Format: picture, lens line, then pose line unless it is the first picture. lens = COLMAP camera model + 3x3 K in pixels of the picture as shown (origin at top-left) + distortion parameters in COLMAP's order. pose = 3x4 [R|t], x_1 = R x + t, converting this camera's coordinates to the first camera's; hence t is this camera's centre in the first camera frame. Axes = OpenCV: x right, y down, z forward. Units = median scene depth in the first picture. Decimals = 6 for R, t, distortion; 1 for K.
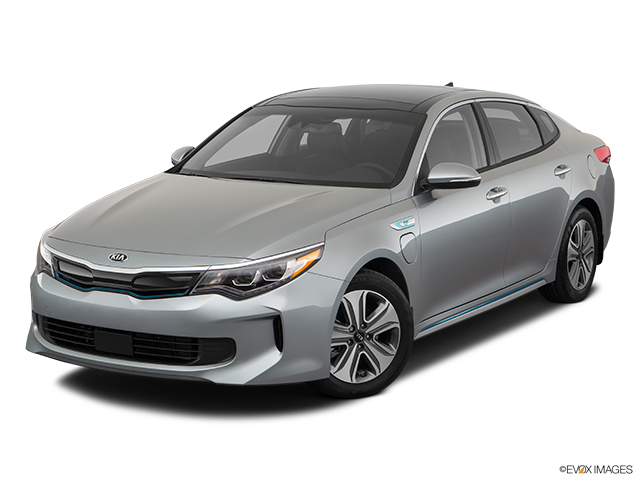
lens RADIAL K [[1282.3, 0, 313.3], [0, 1282.3, 240.4], [0, 0, 1]] dist [0.164050, 0.000000]
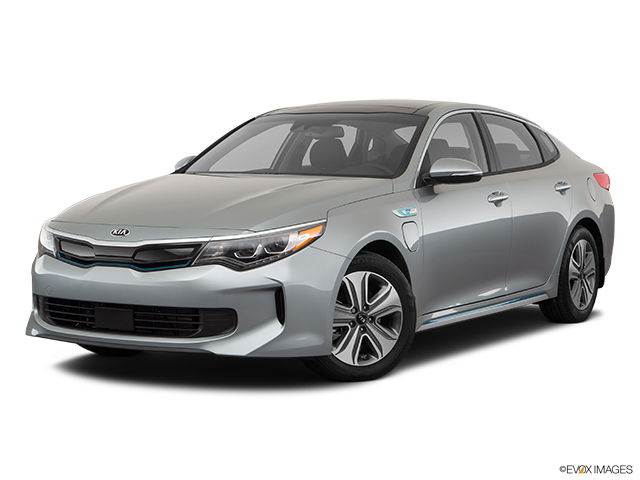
lens RADIAL K [[1282.3, 0, 322.4], [0, 1282.3, 239.8], [0, 0, 1]] dist [0.164050, 0.000000]
pose [[0.999973, 0.003710, 0.006363, -0.000941], [-0.003125, 0.995968, -0.089655, 0.103589], [-0.006670, 0.089633, 0.995953, 0.003722]]
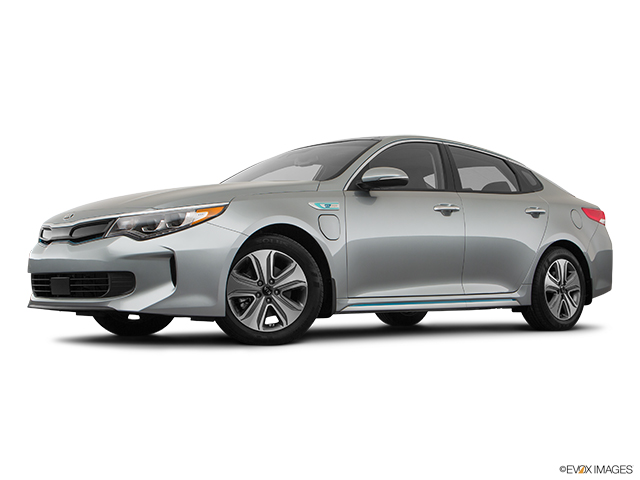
lens RADIAL K [[886.5, 0, 322.4], [0, 886.5, 243.0], [0, 0, 1]] dist [0.023531, 0.000000]
pose [[0.962323, -0.014937, -0.271497, 0.300447], [-0.040173, 0.979722, -0.196295, 0.187526], [0.268924, 0.199806, 0.942209, 0.256443]]
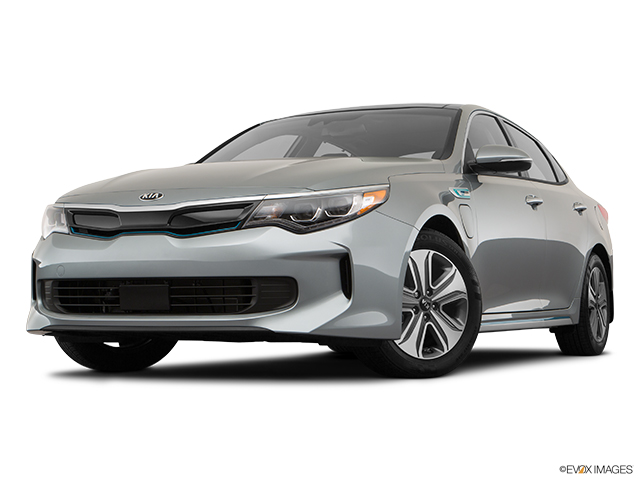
lens RADIAL K [[1192.0, 0, 308.9], [0, 1192.0, 231.7], [0, 0, 1]] dist [0.121318, 0.000000]
pose [[0.995550, 0.005410, 0.094076, -0.117189], [0.014589, 0.977464, -0.210597, 0.194893], [-0.093096, 0.211032, 0.973036, 0.220118]]
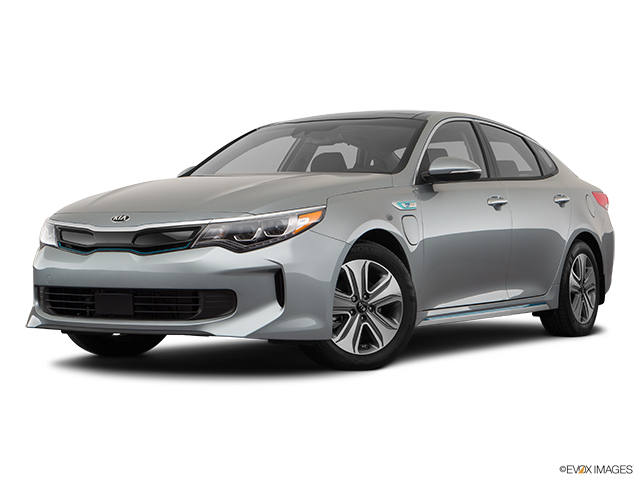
lens RADIAL K [[1264.4, 0, 320.8], [0, 1264.4, 236.4], [0, 0, 1]] dist [0.100831, 0.000000]
pose [[0.999999, -0.000693, 0.001161, 0.003139], [0.000867, 0.987586, -0.157075, 0.174857], [-0.001038, 0.157076, 0.987586, 0.025573]]
